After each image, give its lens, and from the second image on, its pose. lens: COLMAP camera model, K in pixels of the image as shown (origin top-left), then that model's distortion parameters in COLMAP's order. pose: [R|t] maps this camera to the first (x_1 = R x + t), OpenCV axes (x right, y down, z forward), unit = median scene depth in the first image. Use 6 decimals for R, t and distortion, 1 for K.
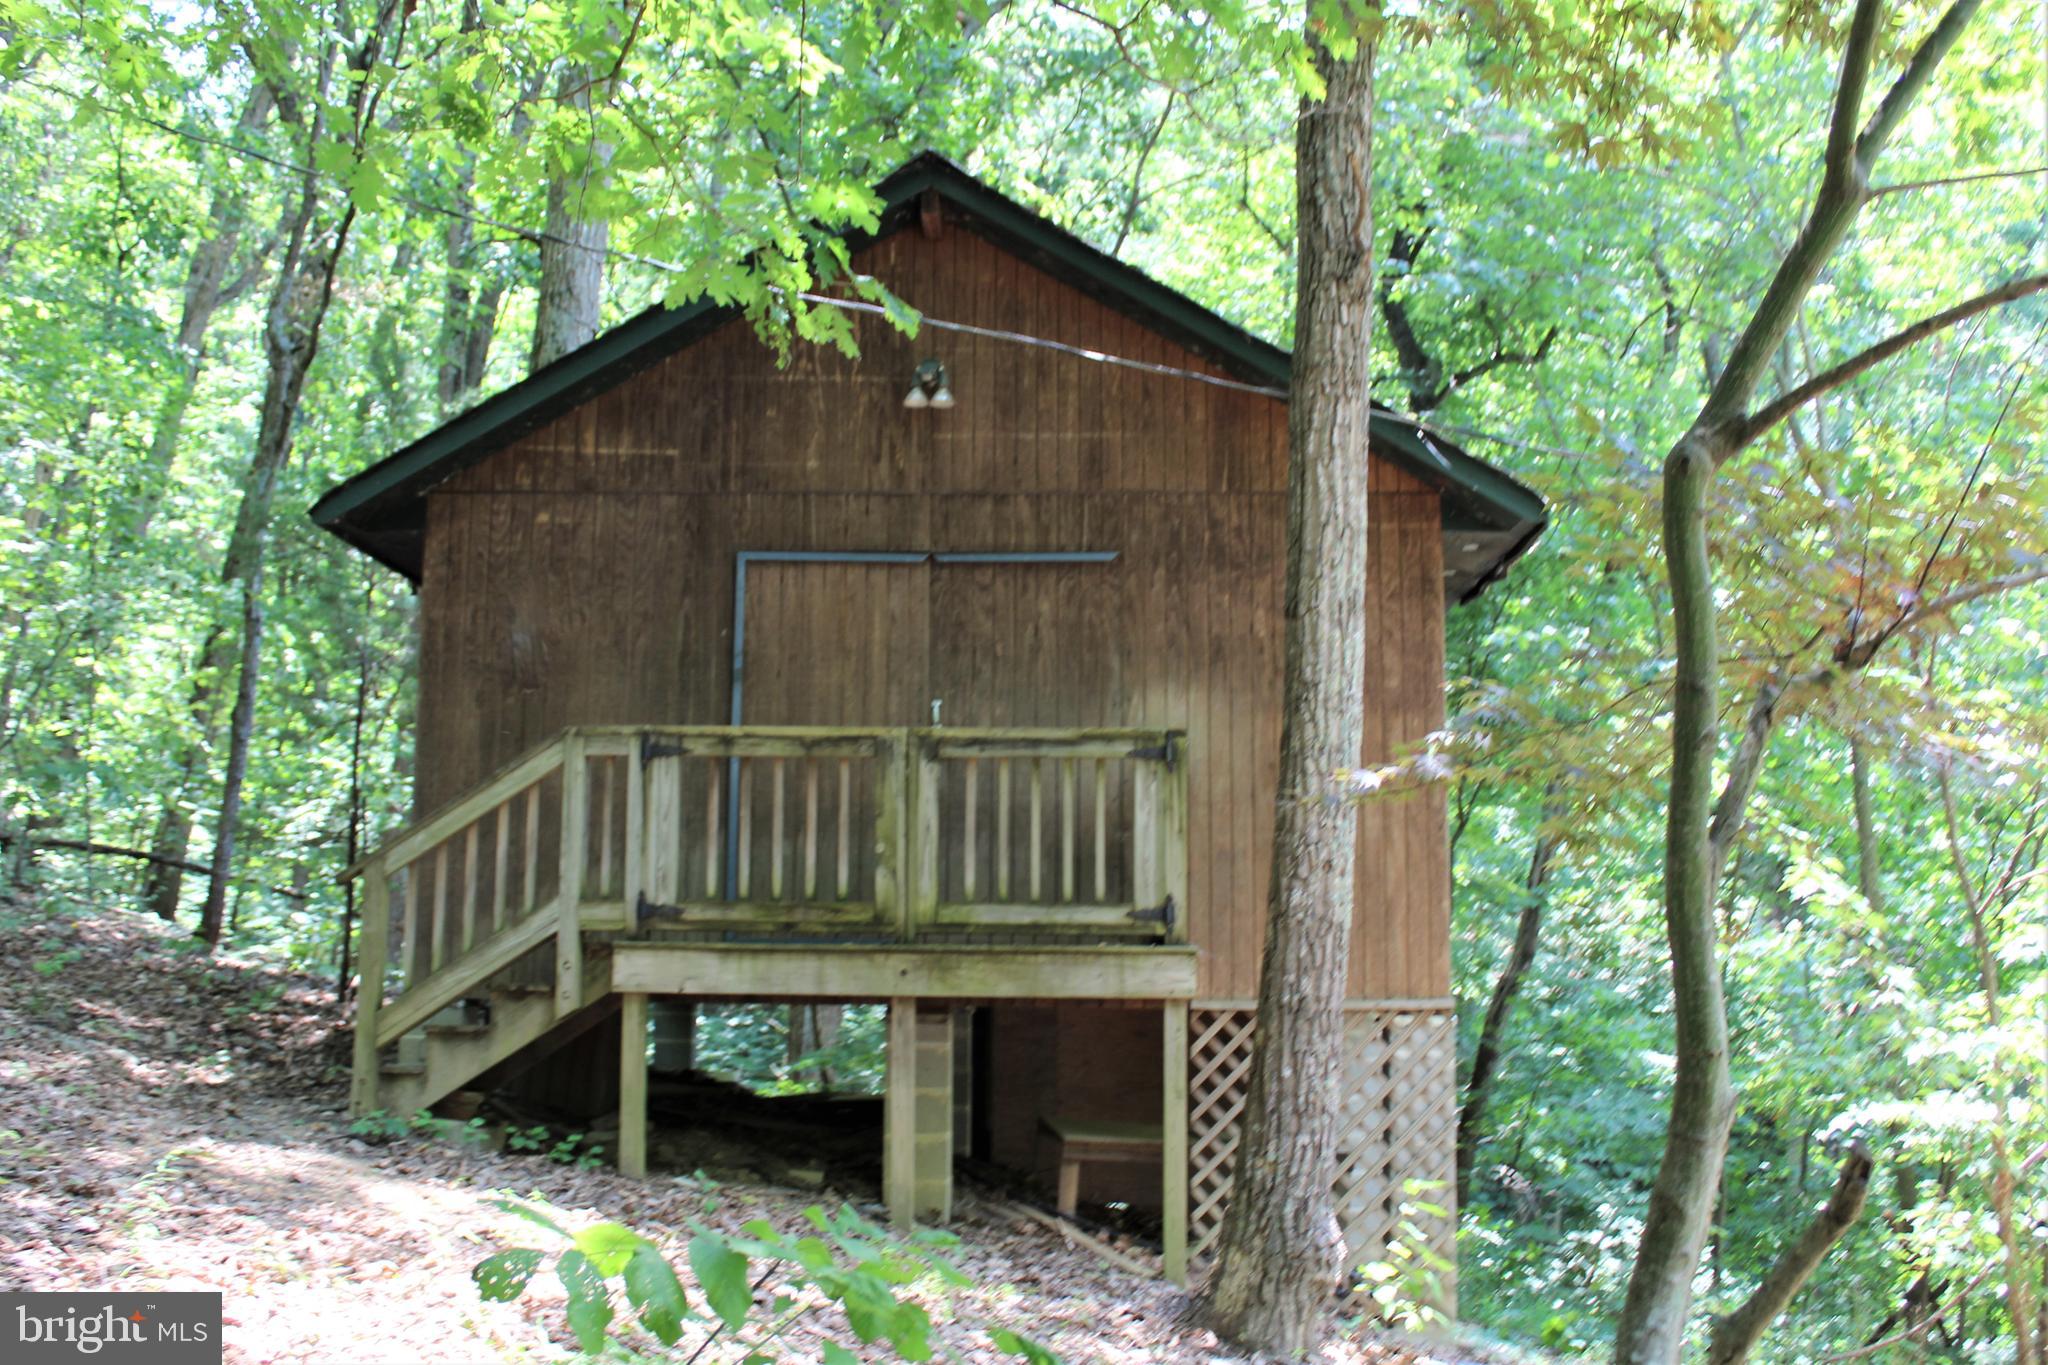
lens RADIAL K [[2093.4, 0, 1024.0], [0, 2093.4, 682.5], [0, 0, 1]] dist [-0.002347, 0.000562]
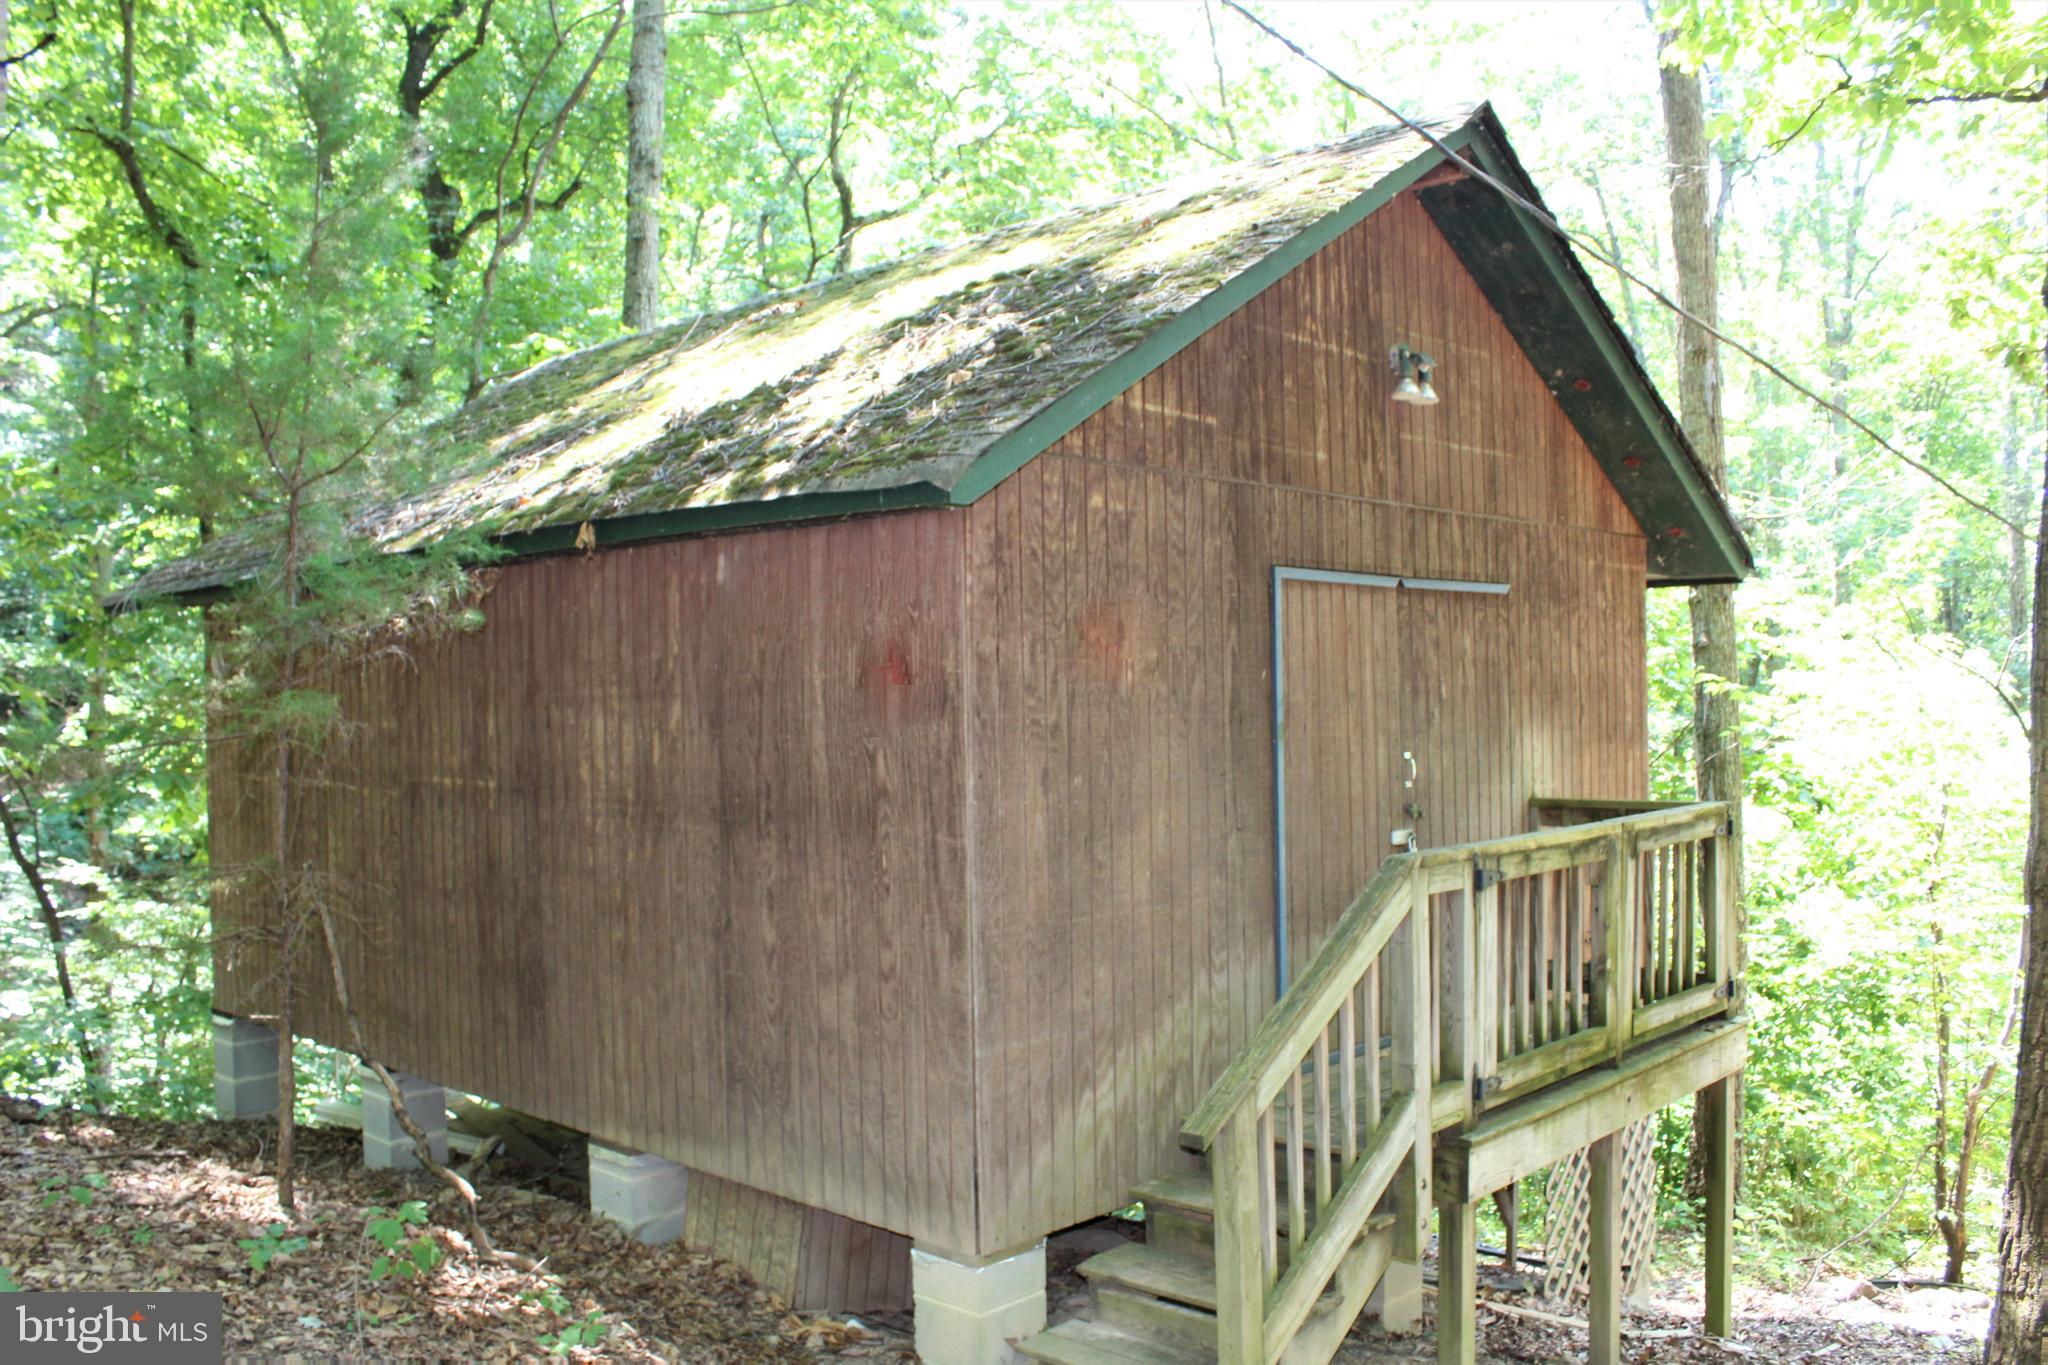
lens RADIAL K [[1709.9, 0, 1024.0], [0, 1709.9, 682.5], [0, 0, 1]] dist [-0.143957, 0.004422]
pose [[0.657202, -0.015648, 0.753552, -0.658344], [-0.083943, 0.992045, 0.093811, -0.070990], [-0.749025, -0.124908, 0.650661, 0.665112]]
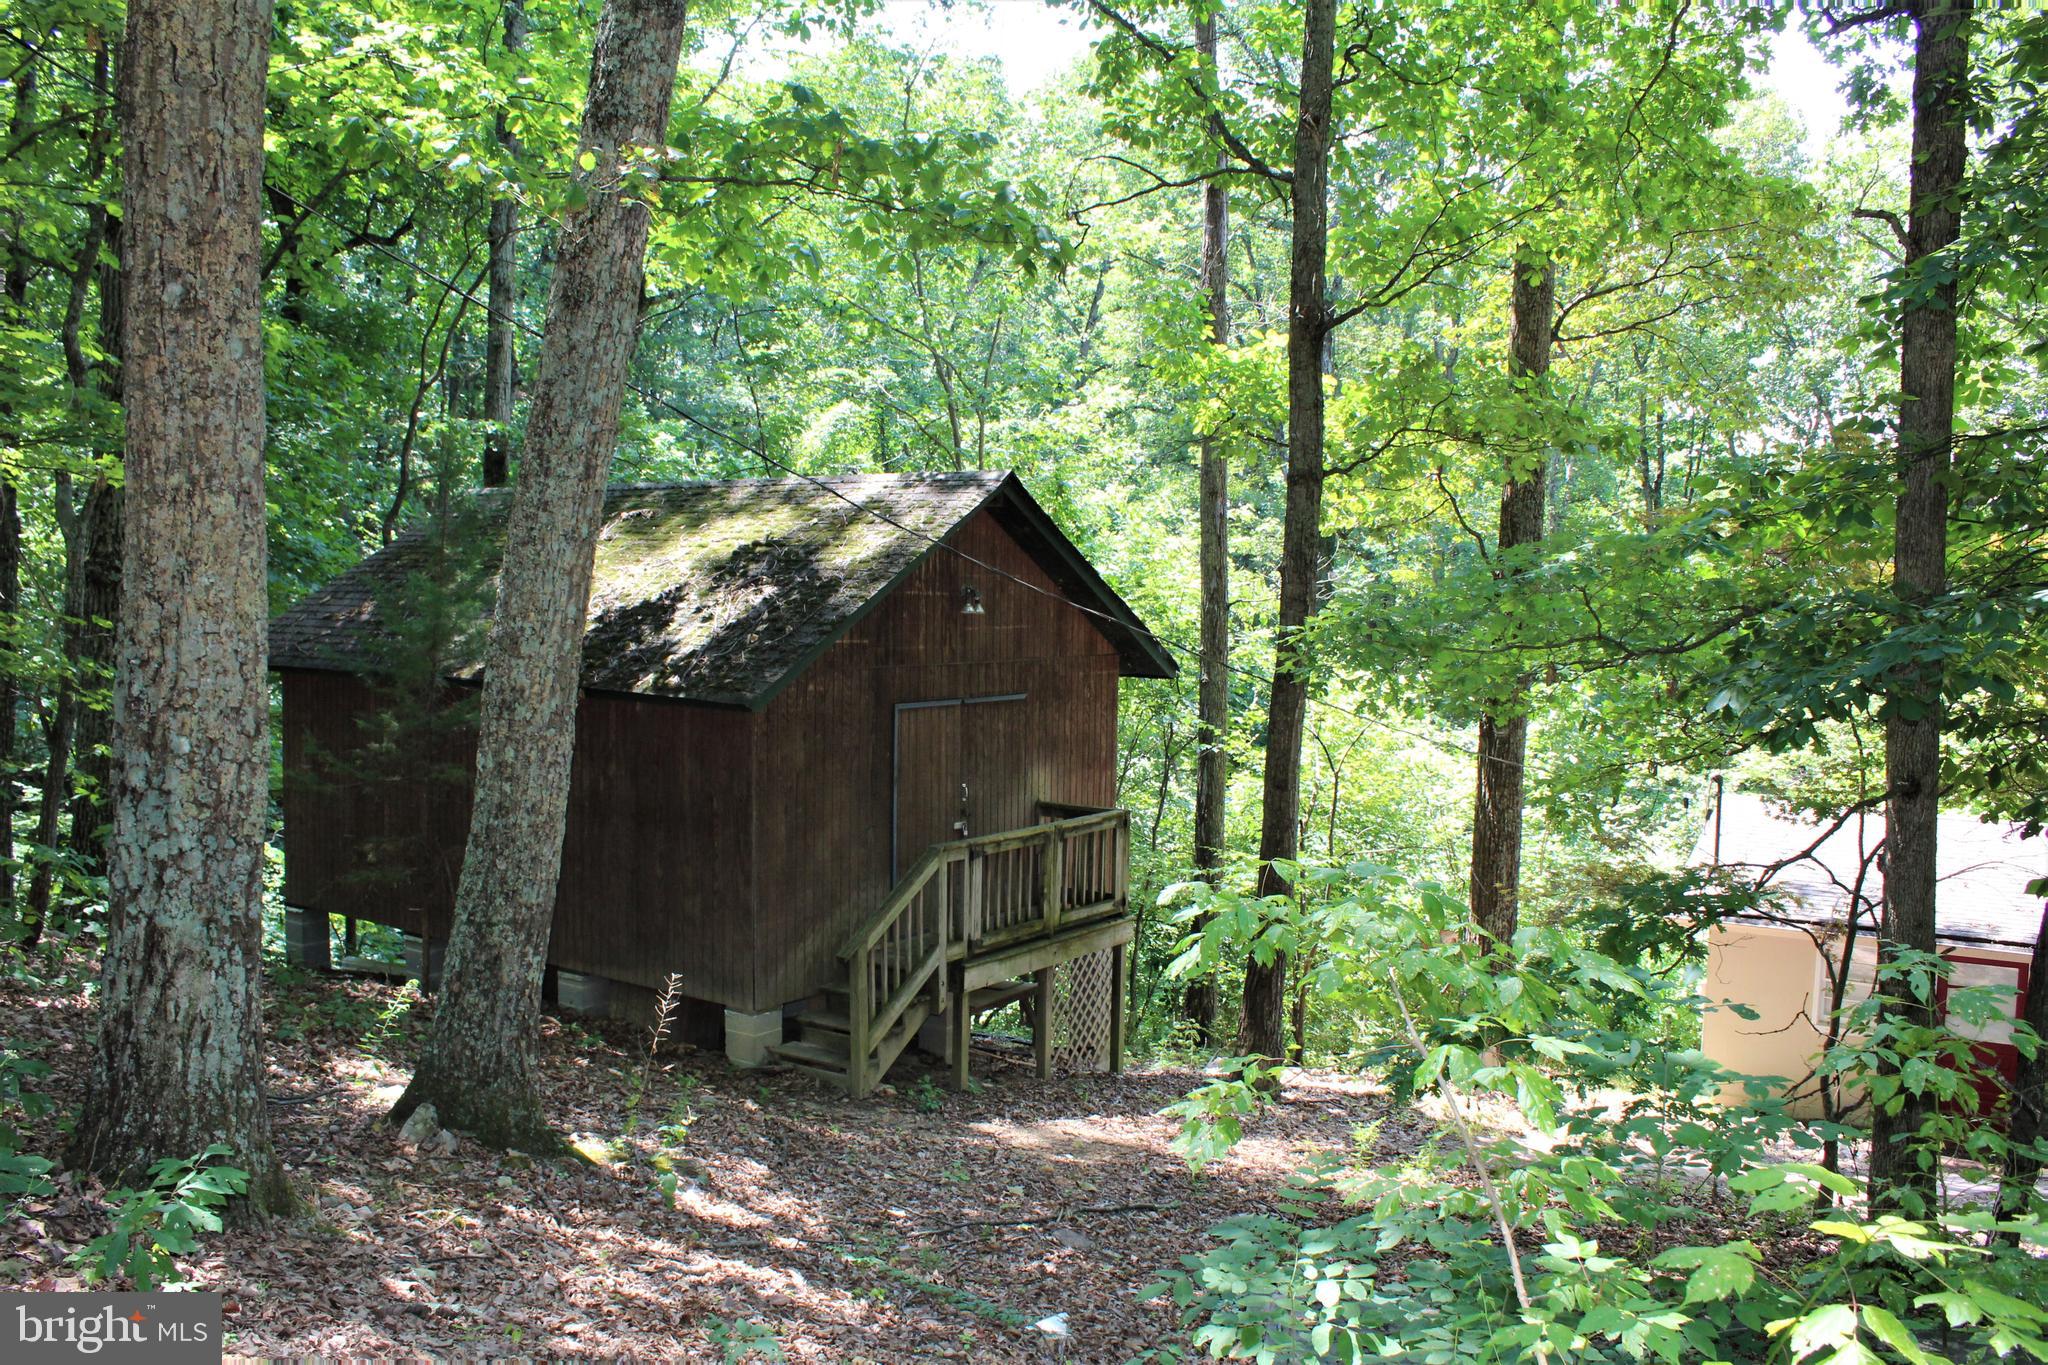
lens RADIAL K [[1709.9, 0, 1024.0], [0, 1709.9, 682.5], [0, 0, 1]] dist [-0.143957, 0.004422]
pose [[0.534135, -0.050388, 0.843896, -1.196937], [-0.130001, 0.981454, 0.140885, -0.278111], [-0.835344, -0.184959, 0.517679, 0.237717]]
